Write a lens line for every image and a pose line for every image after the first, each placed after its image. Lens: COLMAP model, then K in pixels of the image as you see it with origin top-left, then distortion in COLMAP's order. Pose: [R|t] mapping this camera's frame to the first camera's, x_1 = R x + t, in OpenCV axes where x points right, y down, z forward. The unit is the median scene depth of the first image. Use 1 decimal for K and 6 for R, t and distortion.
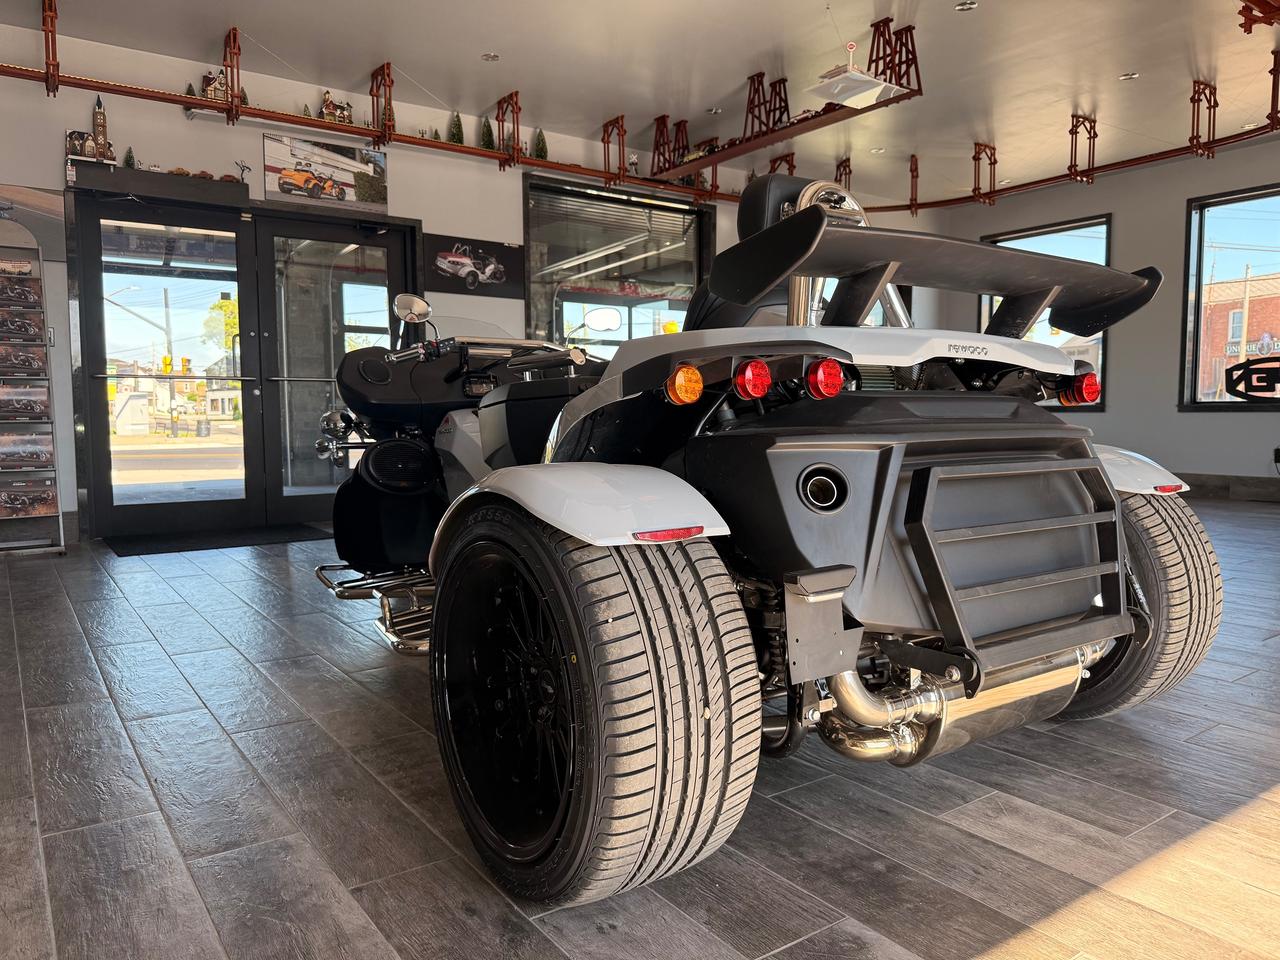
lens RADIAL K [[911.7, 0, 630.5], [0, 911.7, 481.1], [0, 0, 1]] dist [0.014888, -0.035046]
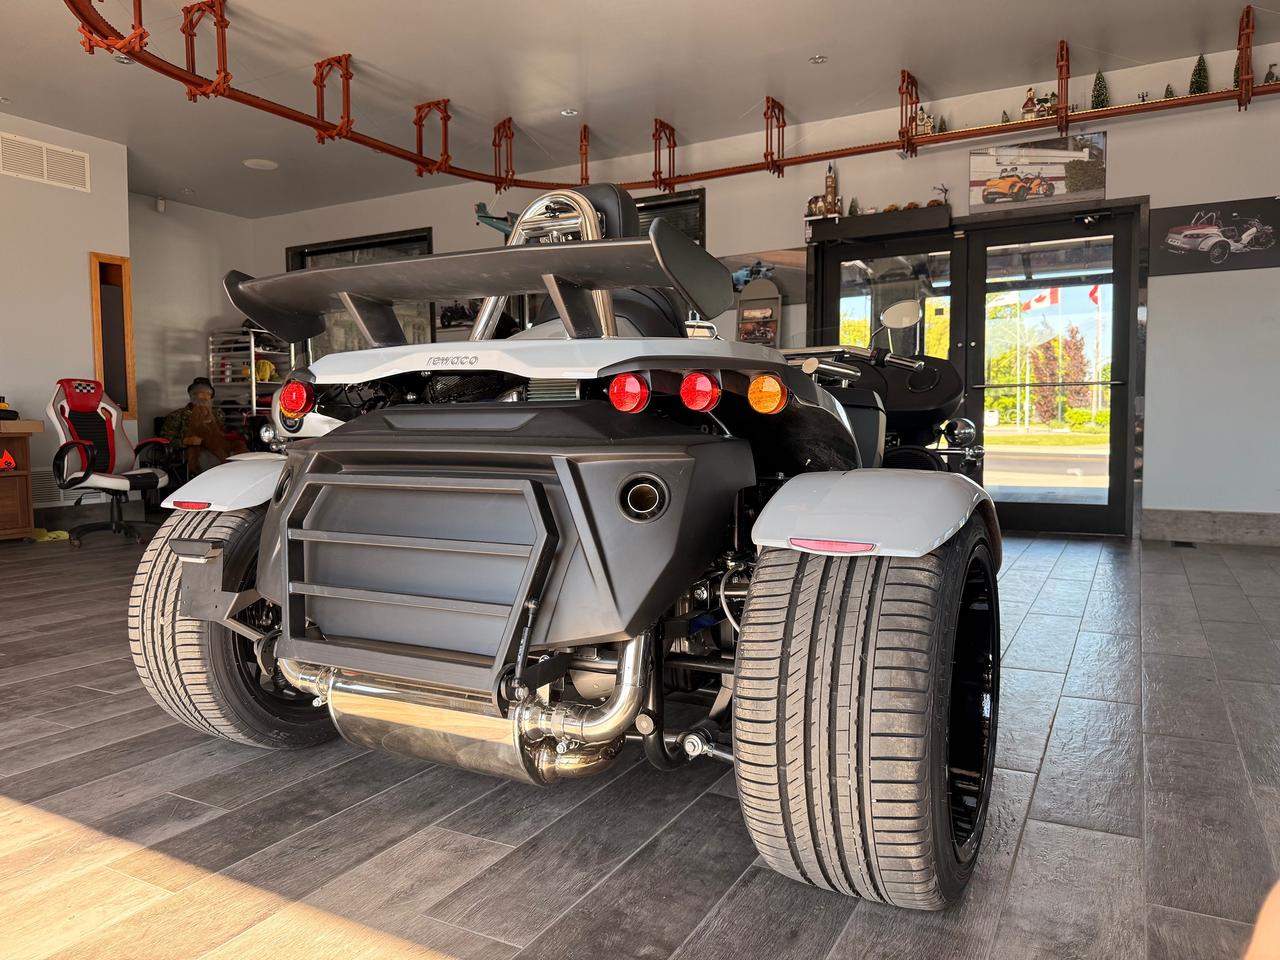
lens RADIAL K [[911.7, 0, 637.5], [0, 911.7, 478.3], [0, 0, 1]] dist [0.014888, -0.035046]
pose [[0.436272, 0.048808, -0.898490, 0.376345], [-0.055719, 0.998077, 0.027163, -0.015774], [0.898088, 0.038213, 0.438152, 0.212750]]
